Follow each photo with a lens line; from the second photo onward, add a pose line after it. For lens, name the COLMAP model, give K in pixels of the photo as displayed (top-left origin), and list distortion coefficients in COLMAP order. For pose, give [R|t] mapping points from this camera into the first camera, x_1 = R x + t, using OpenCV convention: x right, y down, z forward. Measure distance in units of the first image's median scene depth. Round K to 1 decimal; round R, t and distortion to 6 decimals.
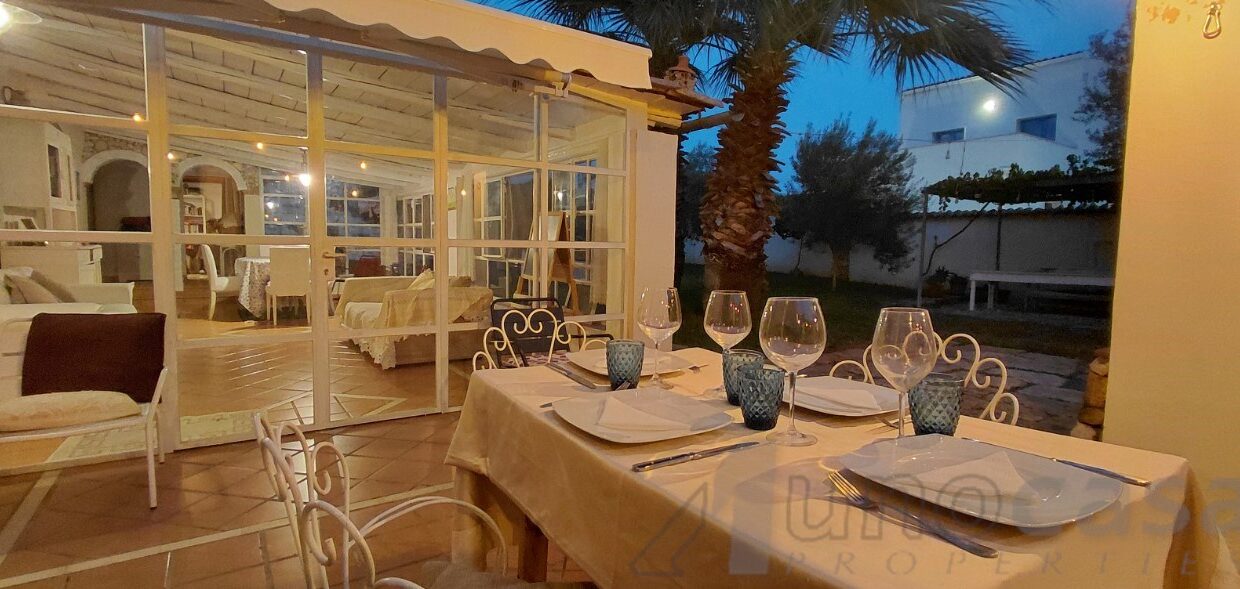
lens RADIAL K [[583.2, 0, 620.0], [0, 583.2, 294.5], [0, 0, 1]] dist [-0.000102, 0.000357]
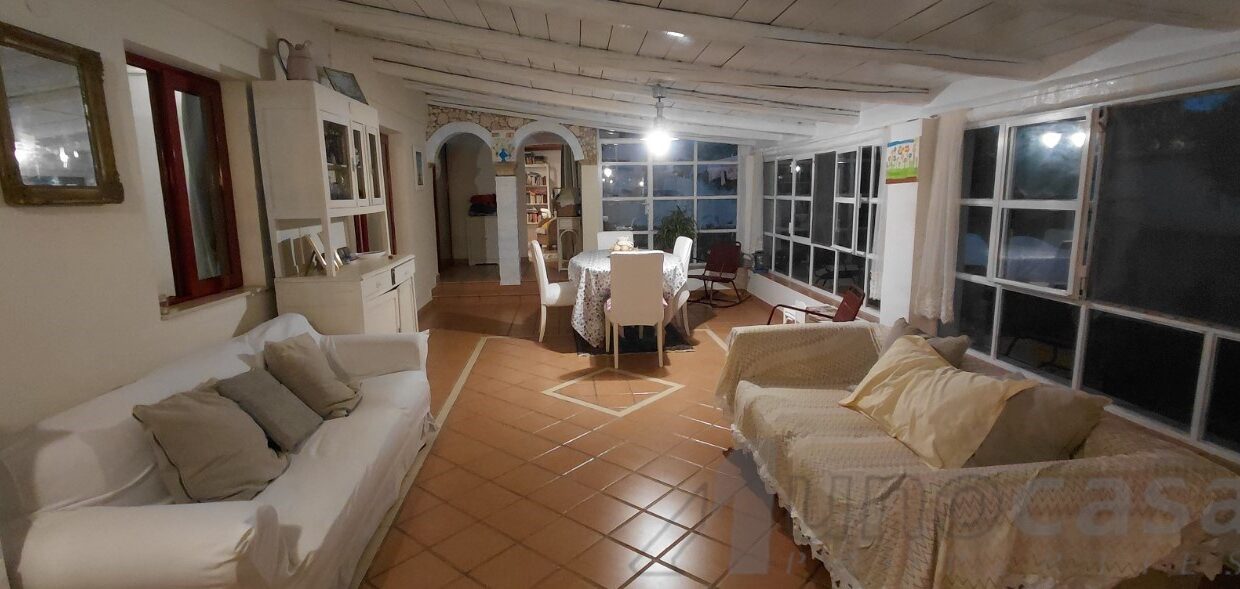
lens RADIAL K [[583.2, 0, 620.0], [0, 583.2, 294.5], [0, 0, 1]] dist [-0.000102, 0.000357]
pose [[0.871552, 0.055866, -0.487110, -0.243696], [-0.012236, 0.995656, 0.092297, -0.085920], [0.490150, -0.074481, 0.868450, 0.391693]]
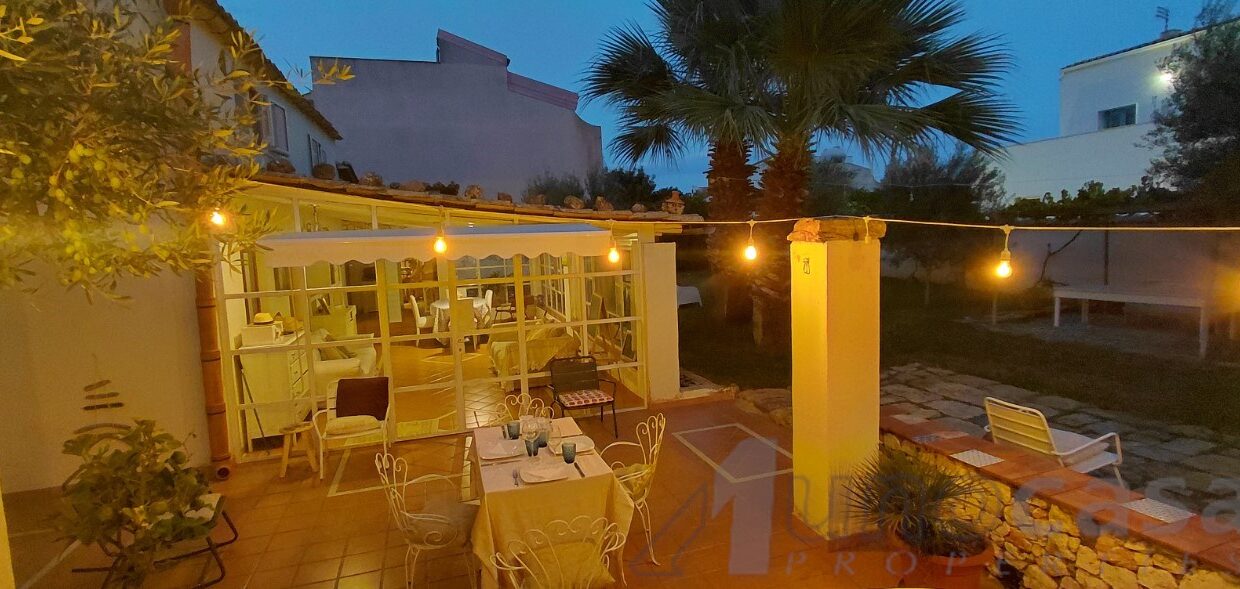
lens RADIAL K [[588.2, 0, 621.8], [0, 588.2, 282.2], [0, 0, 1]] dist [-0.013806, 0.000098]
pose [[0.957235, -0.030667, -0.287681, 0.230425], [0.031794, 0.999494, -0.000756, -0.100931], [0.287558, -0.008423, 0.957726, -0.279147]]
